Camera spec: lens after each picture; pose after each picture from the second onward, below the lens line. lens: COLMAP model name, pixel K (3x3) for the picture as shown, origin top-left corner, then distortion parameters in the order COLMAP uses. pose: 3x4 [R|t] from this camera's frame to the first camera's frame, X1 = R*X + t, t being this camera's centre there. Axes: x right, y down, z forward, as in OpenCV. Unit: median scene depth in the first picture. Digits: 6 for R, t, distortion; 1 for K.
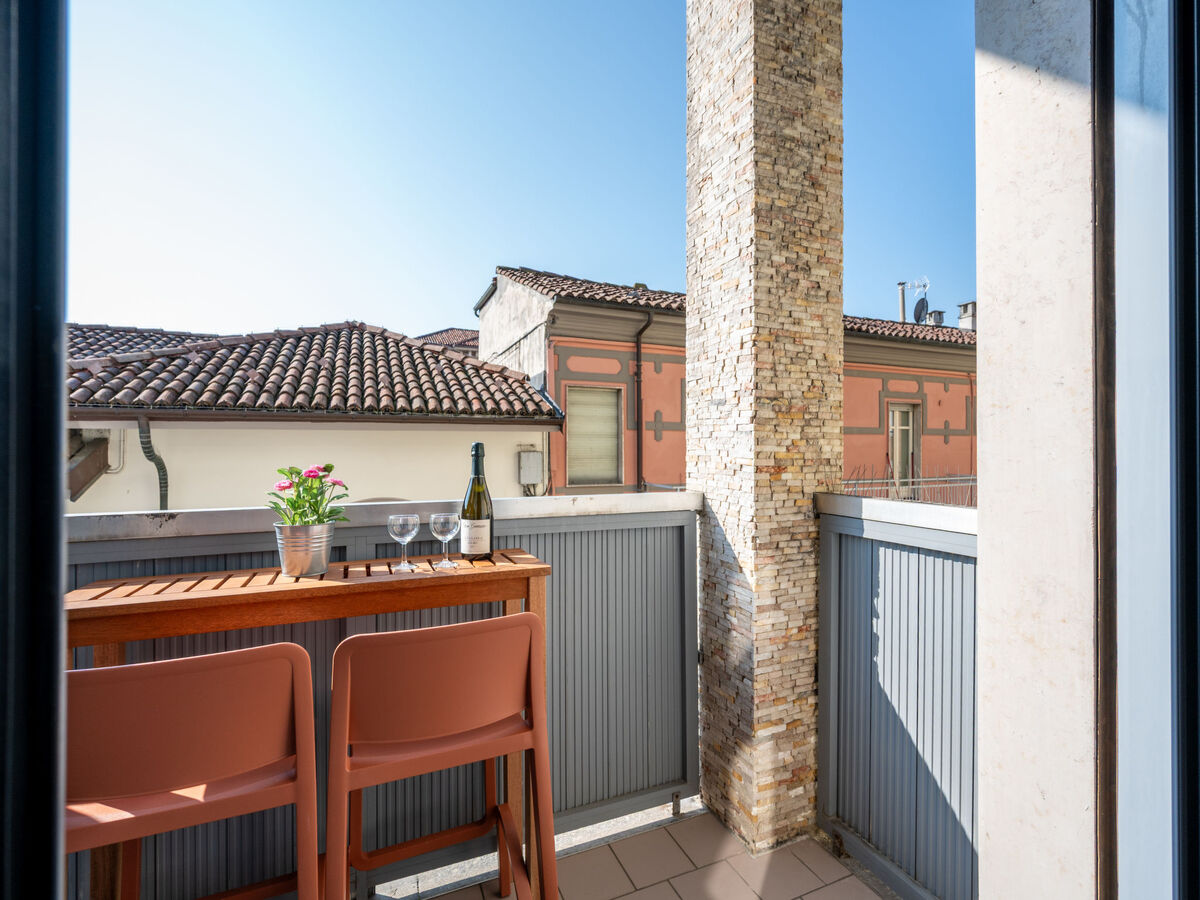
lens RADIAL K [[540.4, 0, 594.3], [0, 540.4, 445.1], [0, 0, 1]] dist [0.000052, -0.000169]
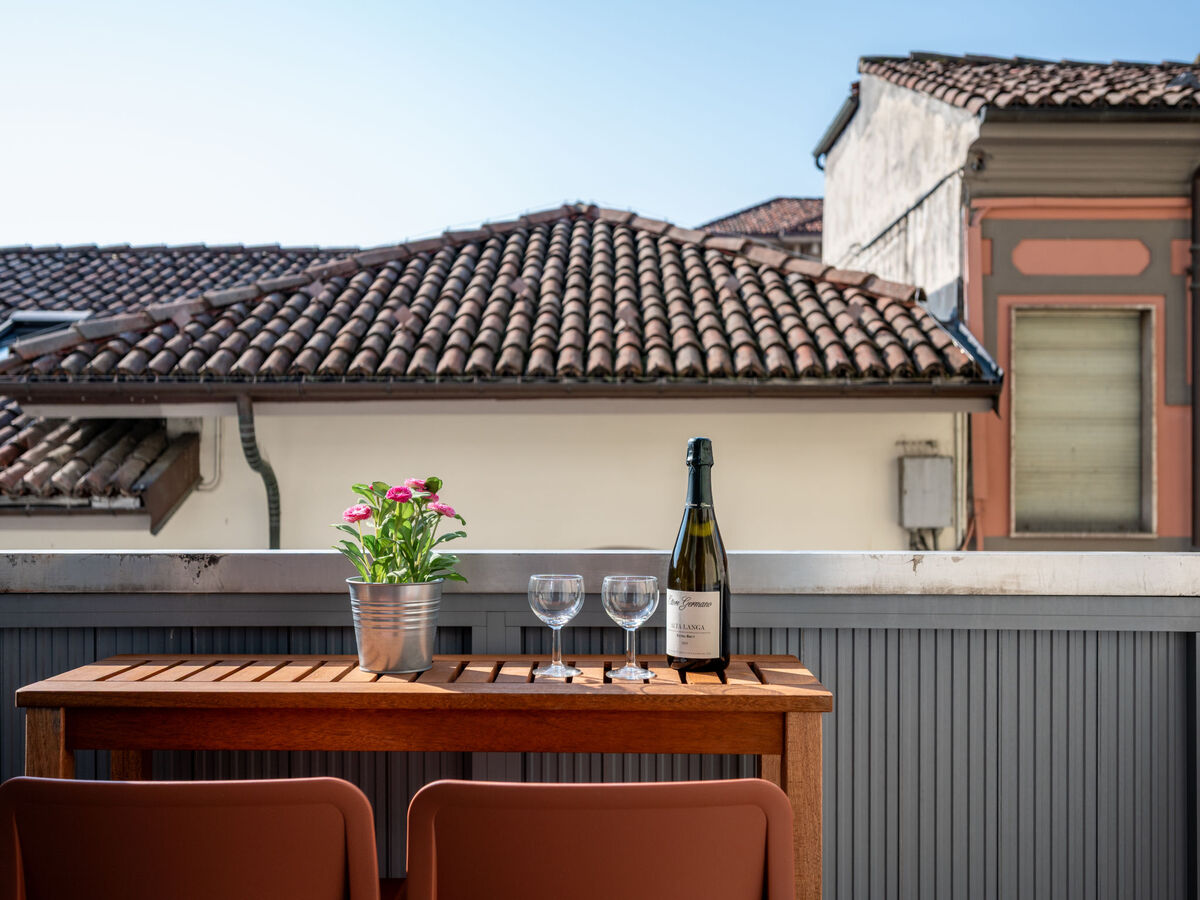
lens RADIAL K [[1159.1, 0, 600.0], [0, 1159.1, 450.0], [0, 0, 1]] dist [-0.003415, 0.006929]
pose [[0.914923, 0.000608, -0.403628, 0.027670], [0.001965, 0.999980, 0.005961, -0.000002], [0.403623, -0.006247, 0.914904, -0.005066]]
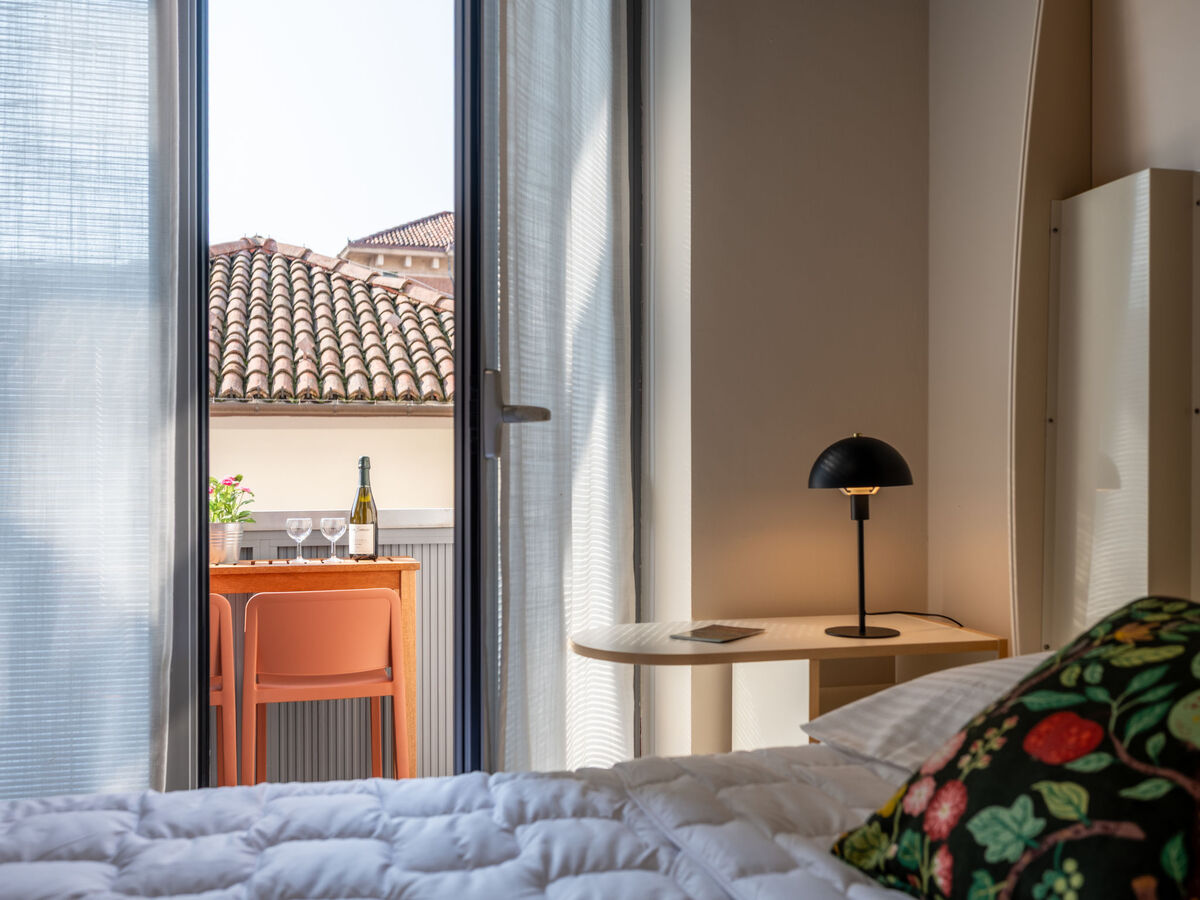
lens RADIAL K [[1194.4, 0, 600.0], [0, 1194.4, 450.0], [0, 0, 1]] dist [0.012206, 0.007348]
pose [[0.990325, -0.003625, -0.138721, 0.124896], [0.003896, 0.999991, 0.001685, -0.003970], [0.138714, -0.002209, 0.990330, -0.282513]]
